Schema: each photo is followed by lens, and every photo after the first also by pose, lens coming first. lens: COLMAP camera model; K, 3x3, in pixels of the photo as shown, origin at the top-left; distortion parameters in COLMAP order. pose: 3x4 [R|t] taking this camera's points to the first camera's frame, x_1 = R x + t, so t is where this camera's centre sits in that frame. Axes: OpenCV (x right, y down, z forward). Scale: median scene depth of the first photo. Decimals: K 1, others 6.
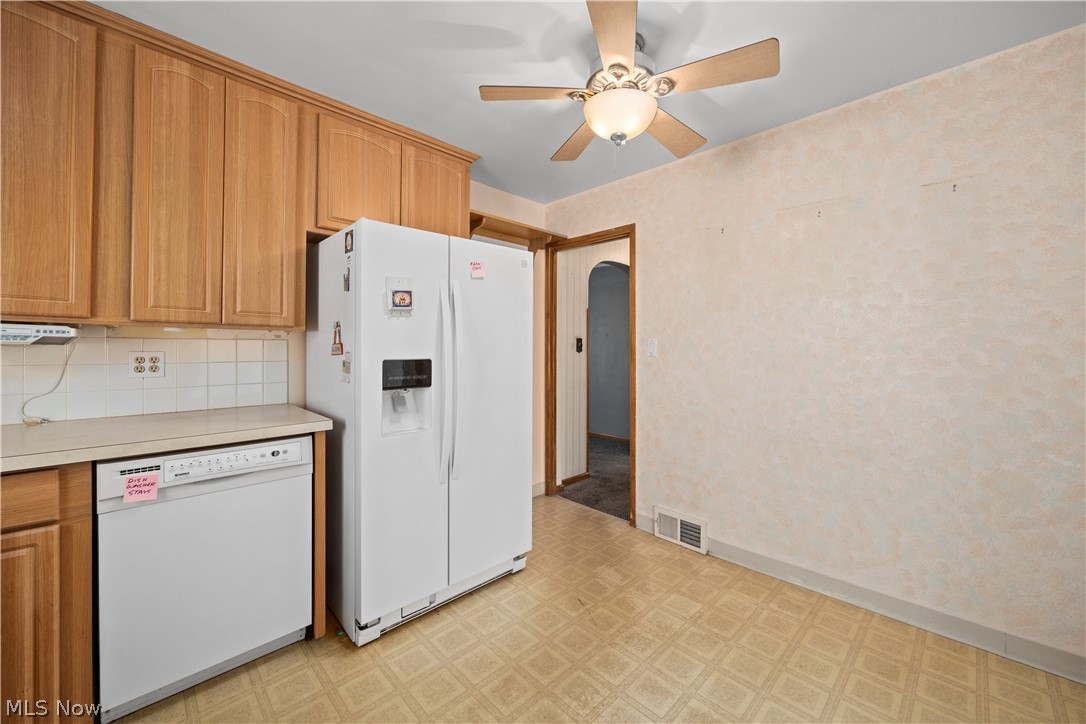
lens RADIAL K [[433.3, 0, 553.4], [0, 433.3, 346.0], [0, 0, 1]] dist [0.001394, -0.000848]
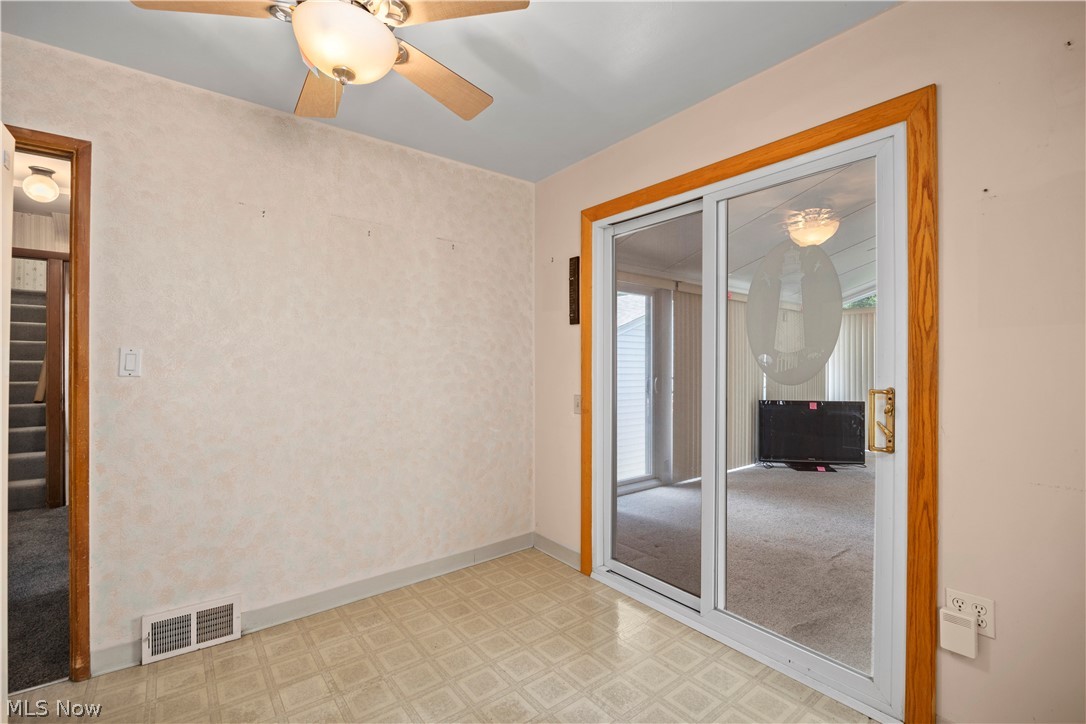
lens RADIAL K [[467.3, 0, 560.0], [0, 467.3, 359.5], [0, 0, 1]] dist [-0.020681, 0.000683]
pose [[0.101838, 0.006385, 0.994781, -0.463750], [-0.003586, 0.999975, -0.006051, 0.003940], [-0.994795, -0.002951, 0.101858, 0.444876]]
